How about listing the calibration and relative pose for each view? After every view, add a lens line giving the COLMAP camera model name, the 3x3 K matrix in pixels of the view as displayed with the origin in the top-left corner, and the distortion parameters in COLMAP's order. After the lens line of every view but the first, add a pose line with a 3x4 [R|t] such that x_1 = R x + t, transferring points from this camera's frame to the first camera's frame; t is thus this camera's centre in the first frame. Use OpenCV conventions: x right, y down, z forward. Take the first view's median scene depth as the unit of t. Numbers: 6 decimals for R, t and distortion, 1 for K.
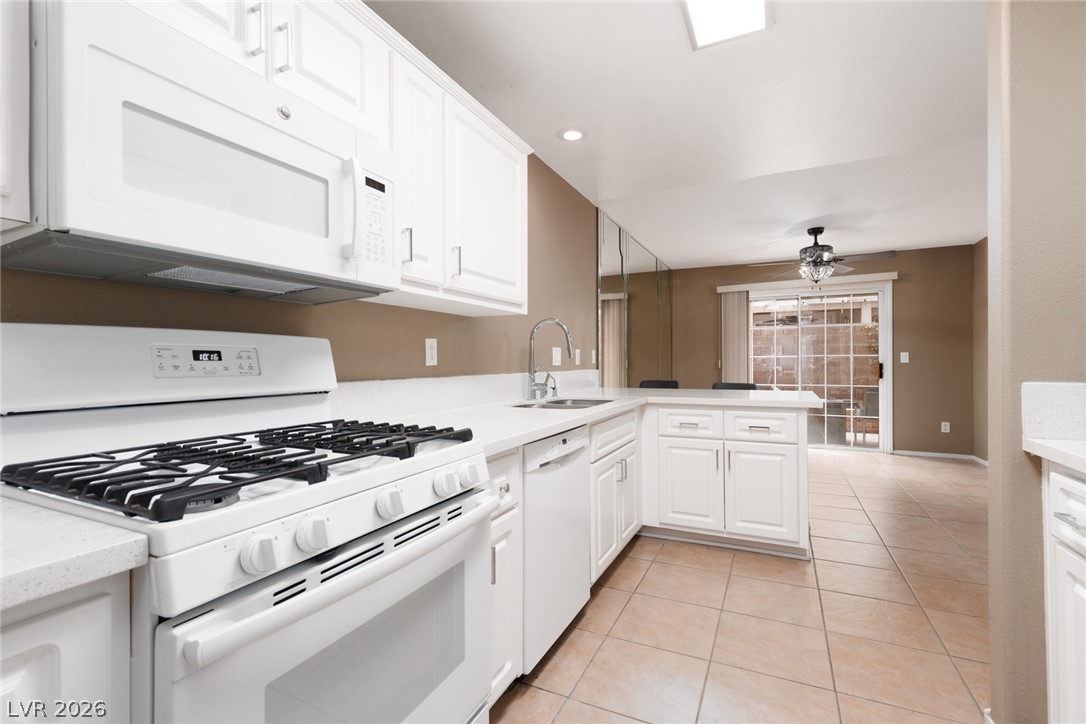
lens RADIAL K [[487.2, 0, 547.2], [0, 487.2, 360.5], [0, 0, 1]] dist [0.006839, -0.000908]
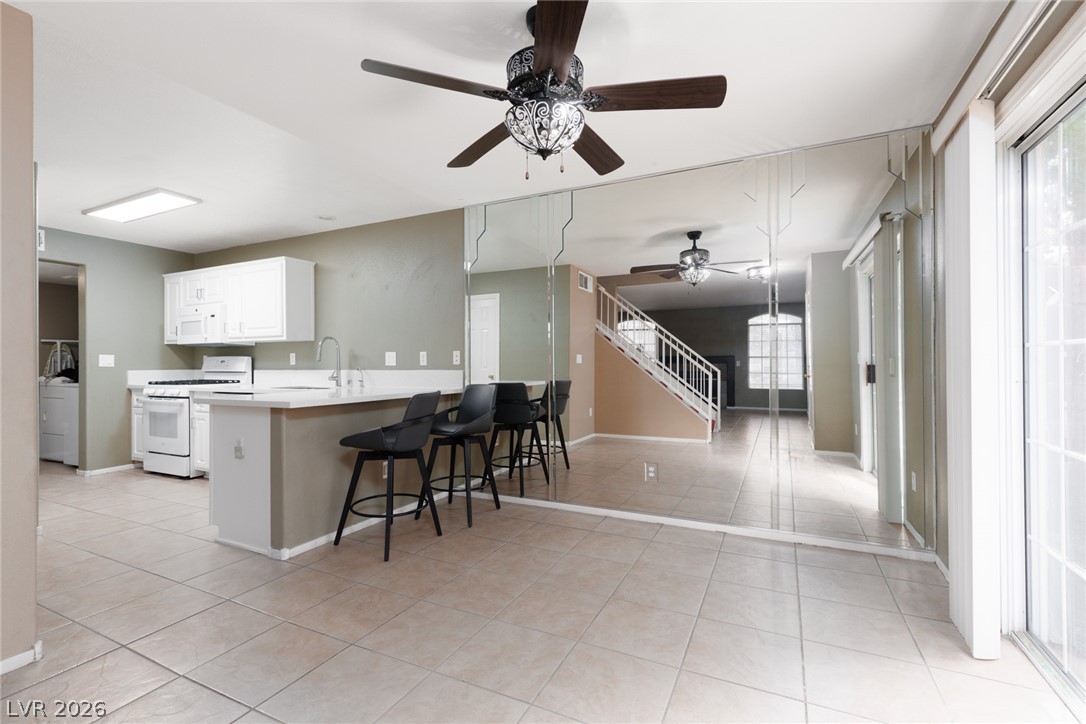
lens RADIAL K [[485.6, 0, 550.7], [0, 485.6, 359.5], [0, 0, 1]] dist [0.001027, 0.000844]
pose [[-0.009829, -0.002073, -0.999950, 2.369373], [0.006508, 0.999977, -0.002137, -0.001712], [0.999931, -0.006529, -0.009815, 2.571734]]
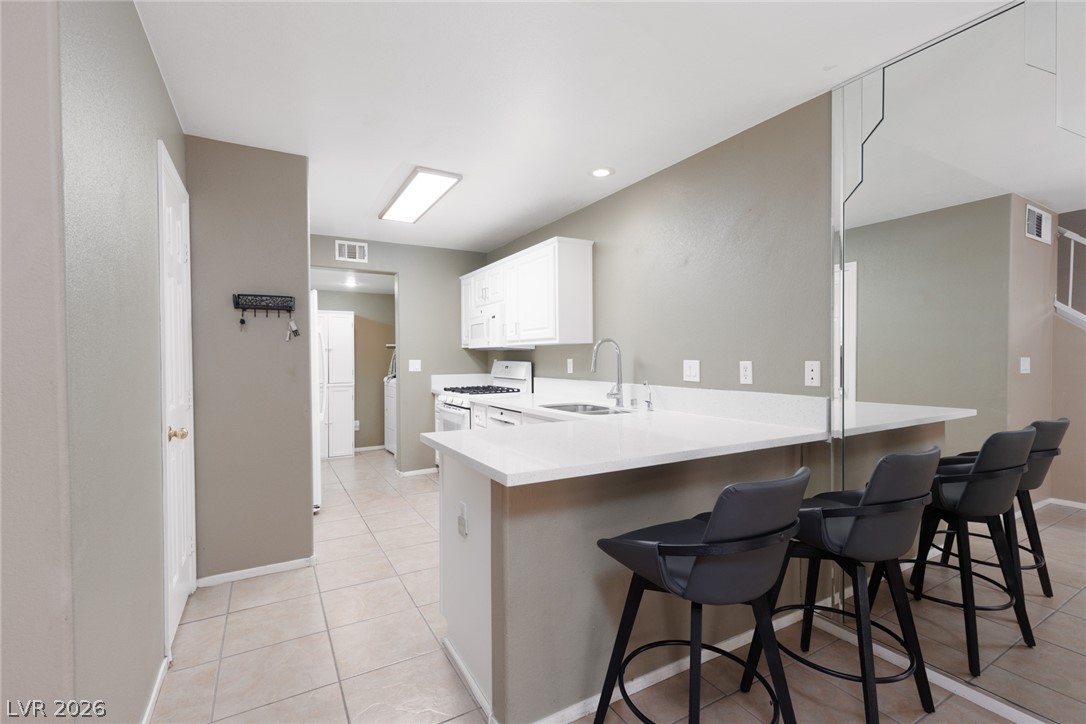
lens RADIAL K [[487.2, 0, 547.2], [0, 487.2, 360.5], [0, 0, 1]] dist [0.006839, -0.000908]
pose [[-0.570909, 0.014025, -0.820894, 1.547309], [0.009266, 0.999900, 0.010639, -0.067490], [0.820961, -0.001533, -0.570982, 2.278309]]
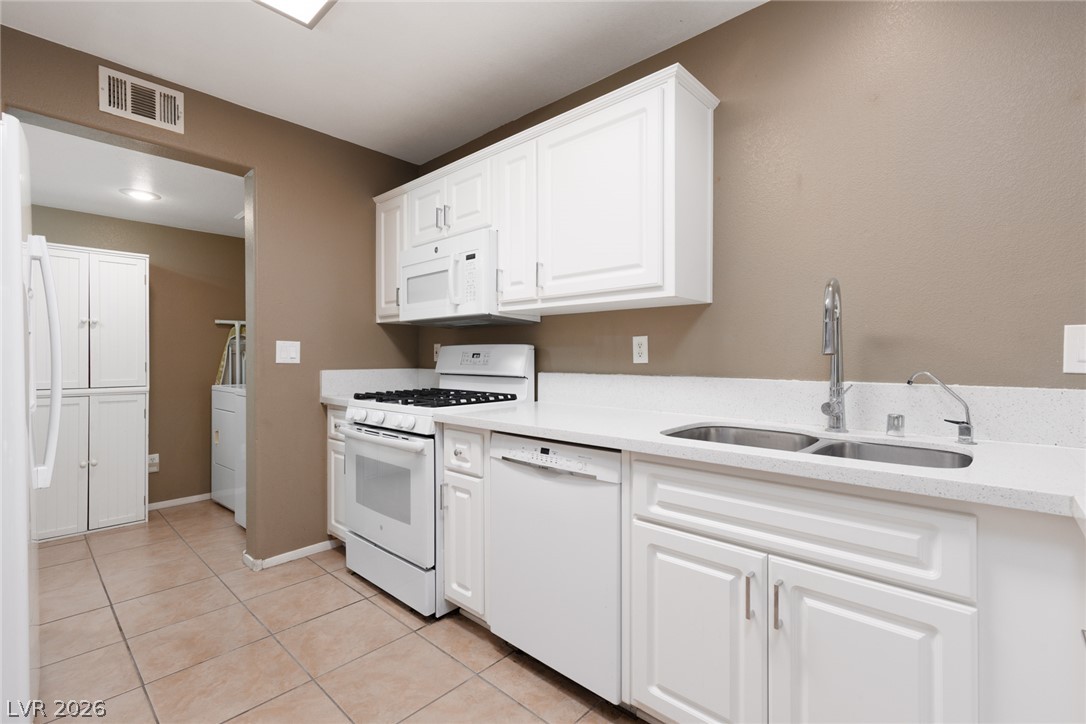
lens RADIAL K [[485.6, 0, 550.7], [0, 485.6, 359.5], [0, 0, 1]] dist [0.001027, 0.000844]
pose [[-0.291390, 0.008796, -0.956564, 0.870353], [0.000994, 0.999960, 0.008892, -0.006992], [0.956604, 0.001640, -0.291387, 1.265446]]
